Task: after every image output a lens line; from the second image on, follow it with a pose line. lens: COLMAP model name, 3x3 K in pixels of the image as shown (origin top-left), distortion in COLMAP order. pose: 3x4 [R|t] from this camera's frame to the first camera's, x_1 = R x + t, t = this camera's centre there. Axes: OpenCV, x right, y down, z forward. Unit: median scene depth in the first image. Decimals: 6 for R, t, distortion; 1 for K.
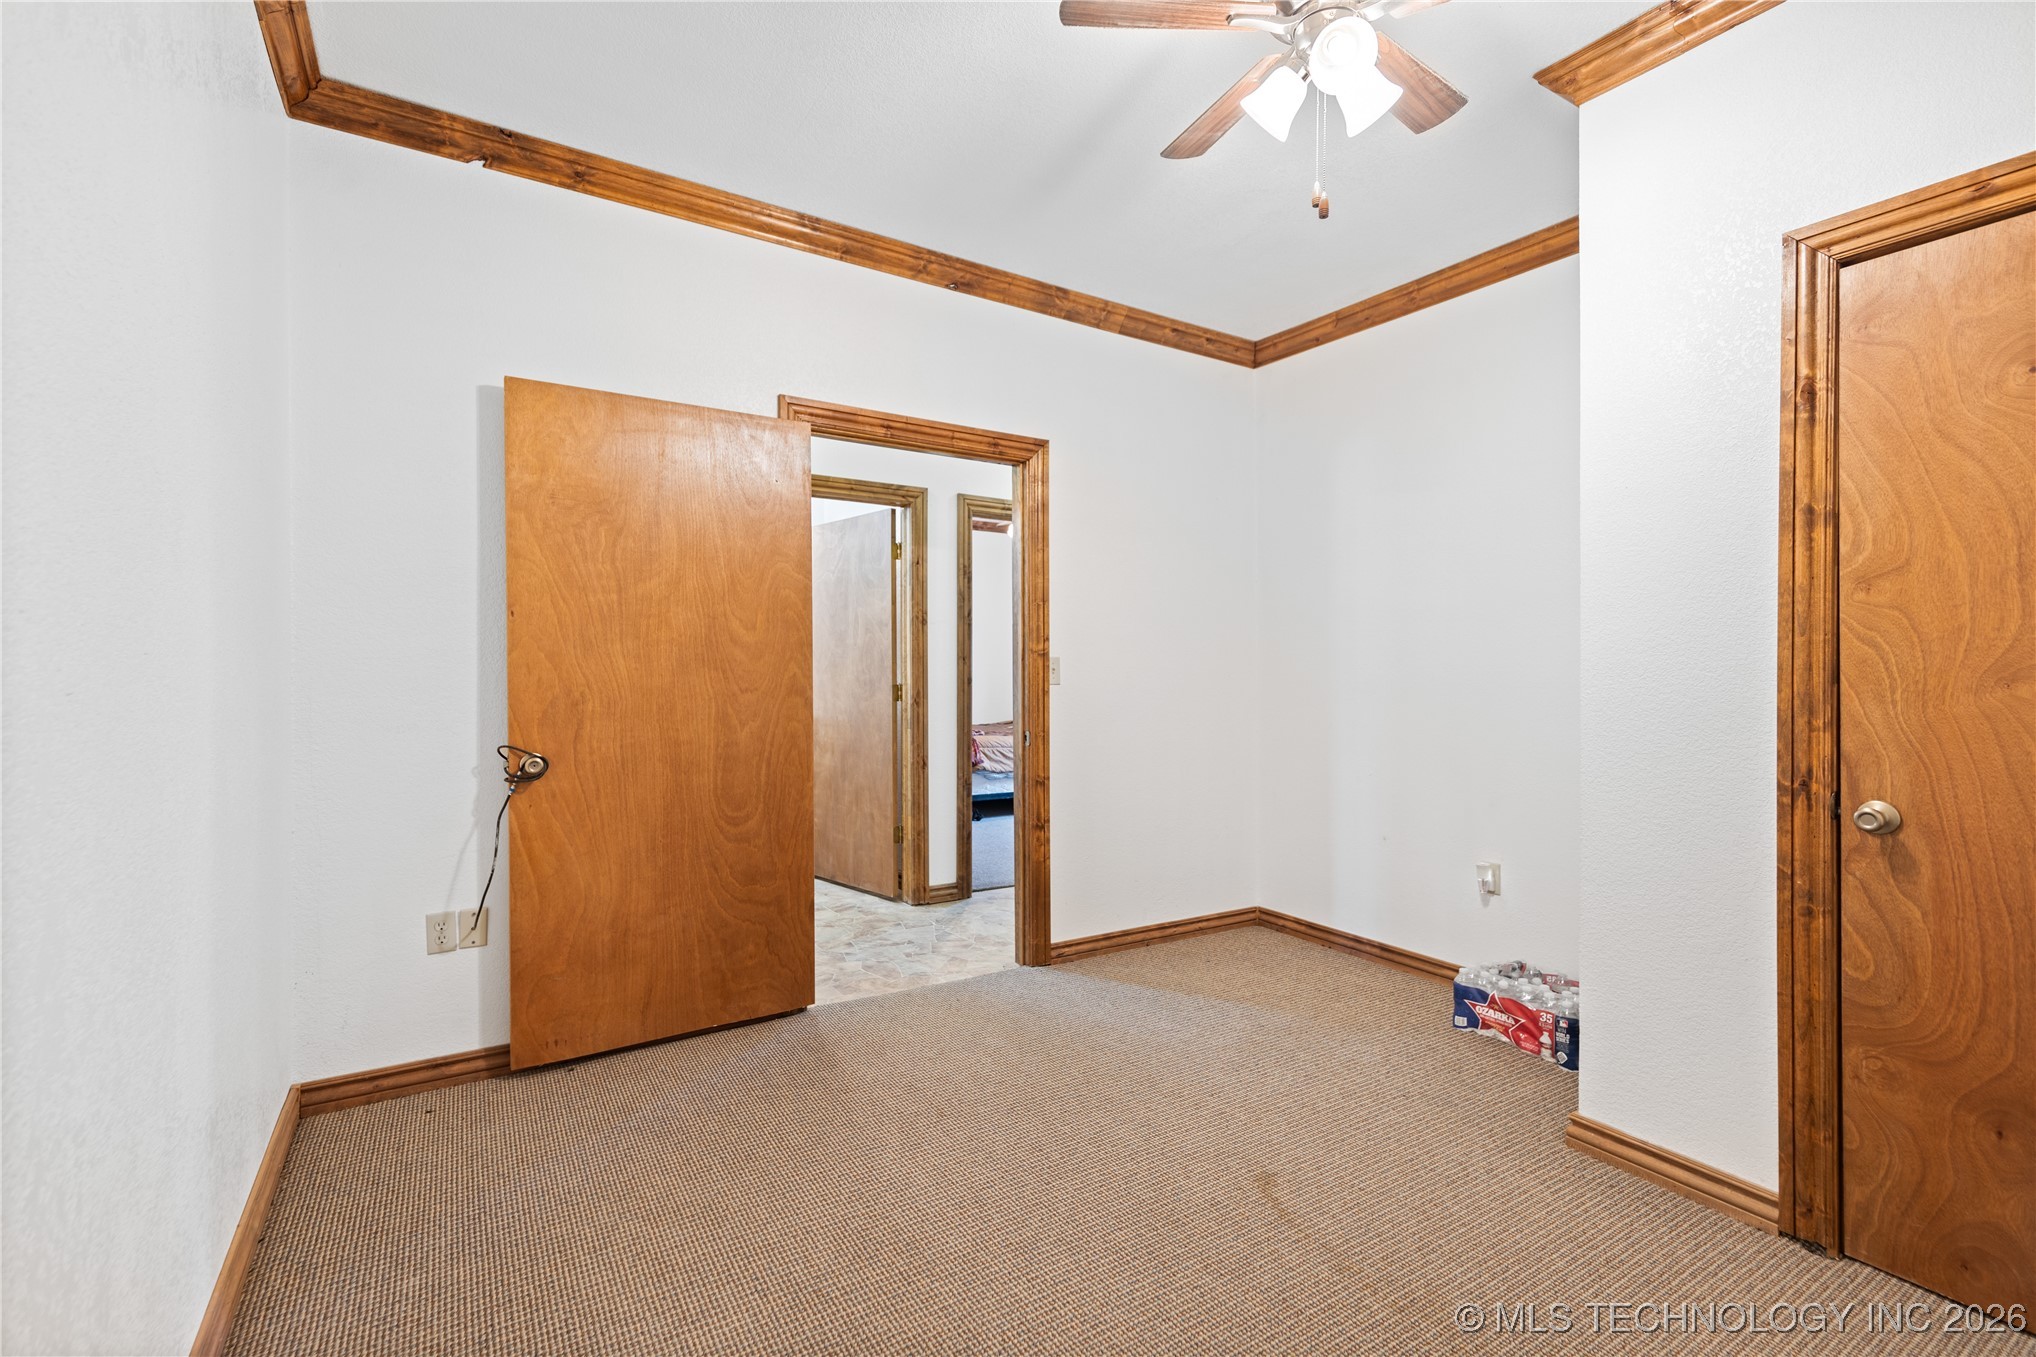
lens RADIAL K [[931.1, 0, 1018.0], [0, 931.1, 678.5], [0, 0, 1]] dist [0.000007, -0.000015]
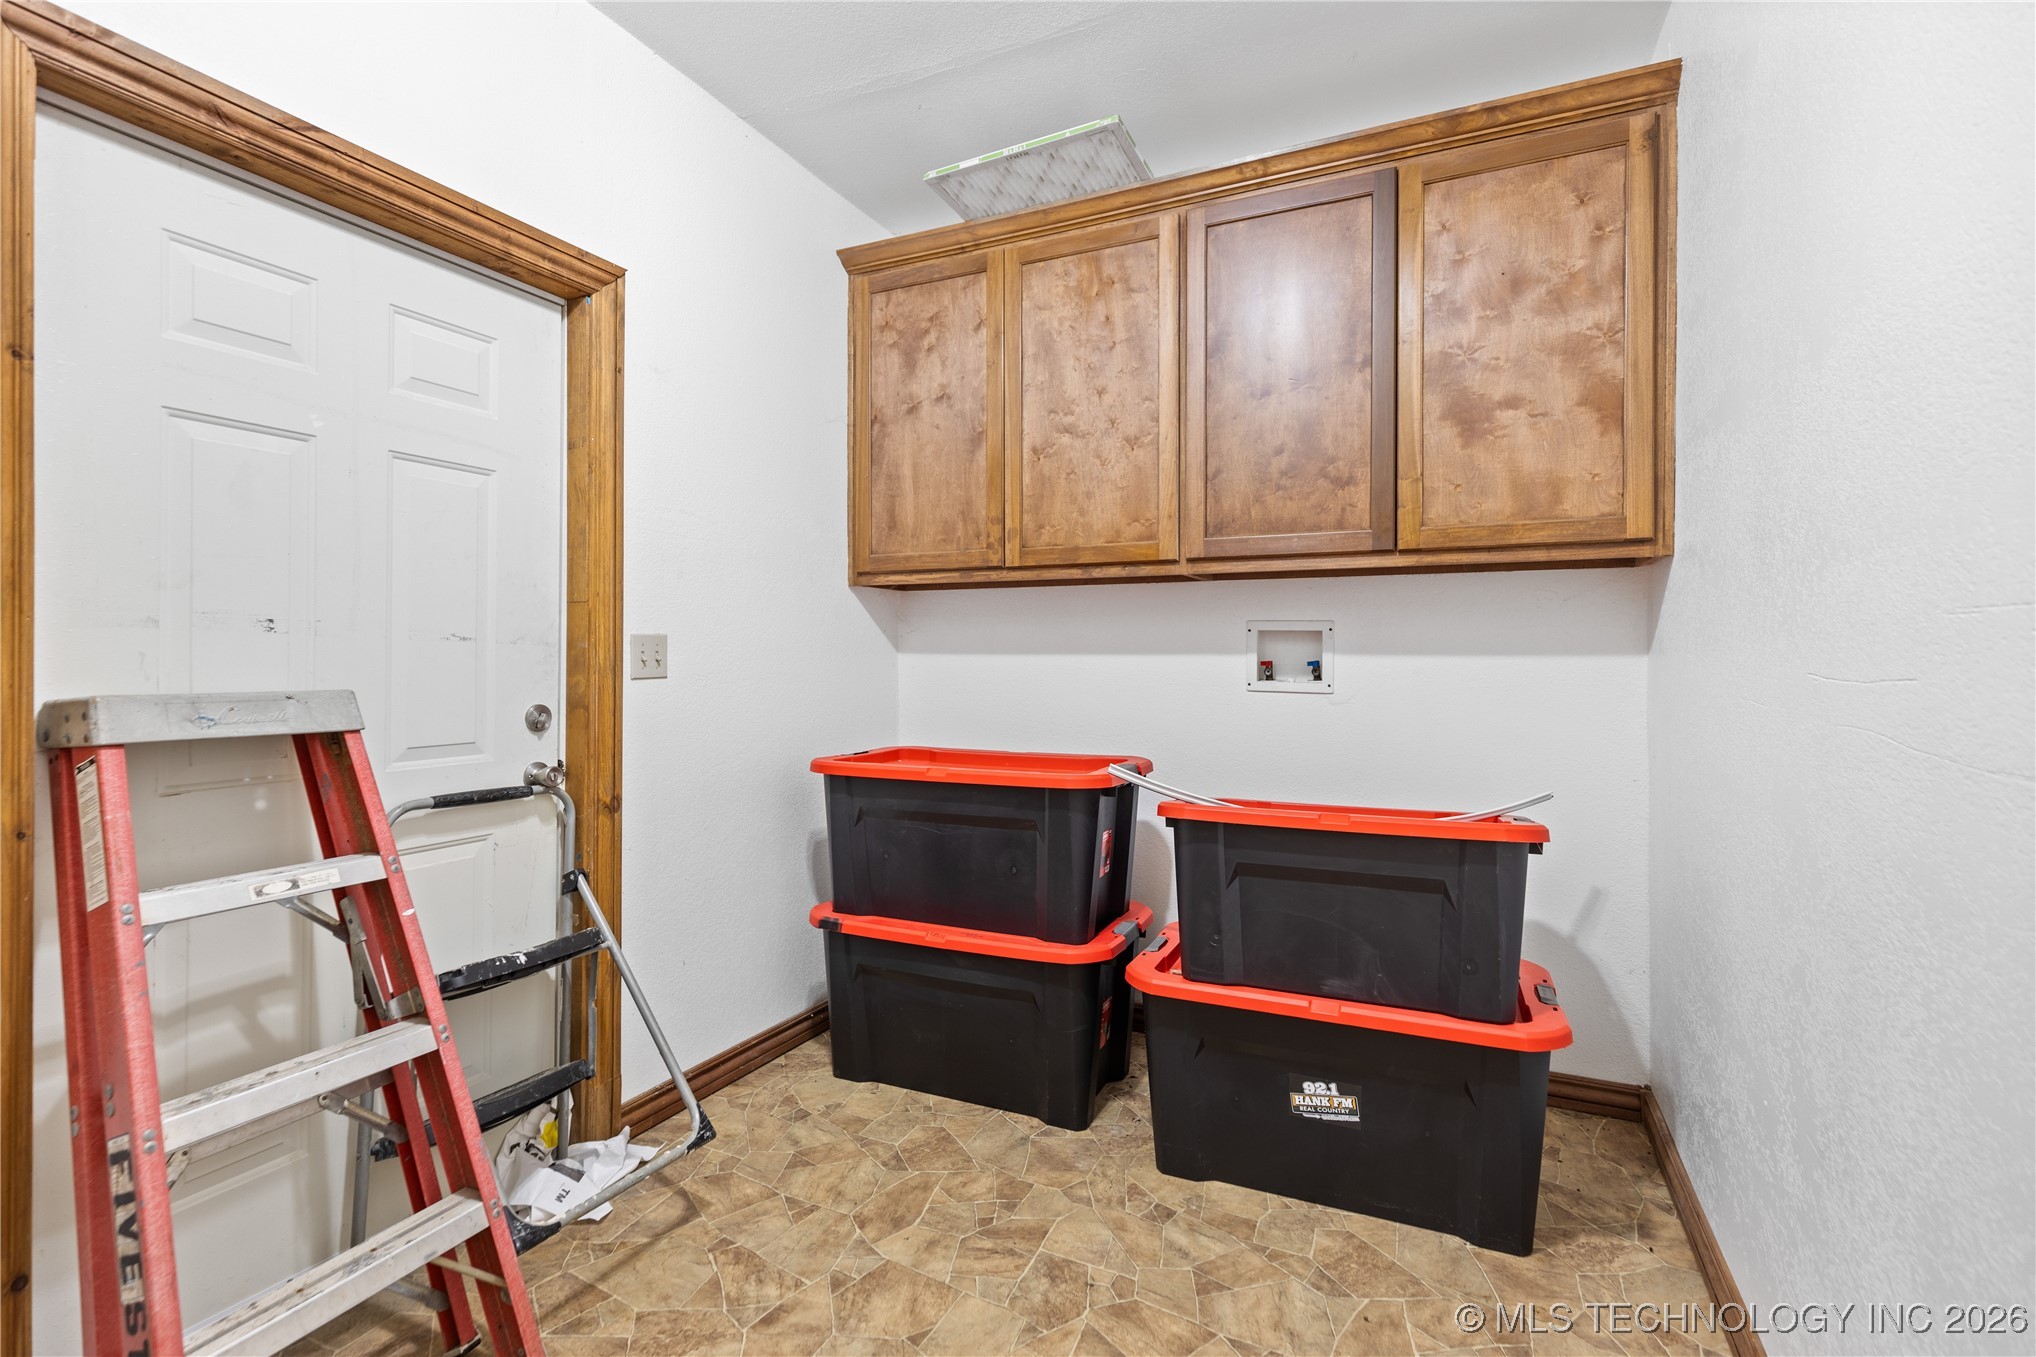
lens RADIAL K [[923.6, 0, 1017.0], [0, 923.6, 660.0], [0, 0, 1]] dist [0.000898, -0.000252]
pose [[-0.535530, 0.004712, 0.844503, -0.616137], [0.010865, 0.999940, 0.001311, -0.011821], [-0.844446, 0.009878, -0.535549, 1.167021]]
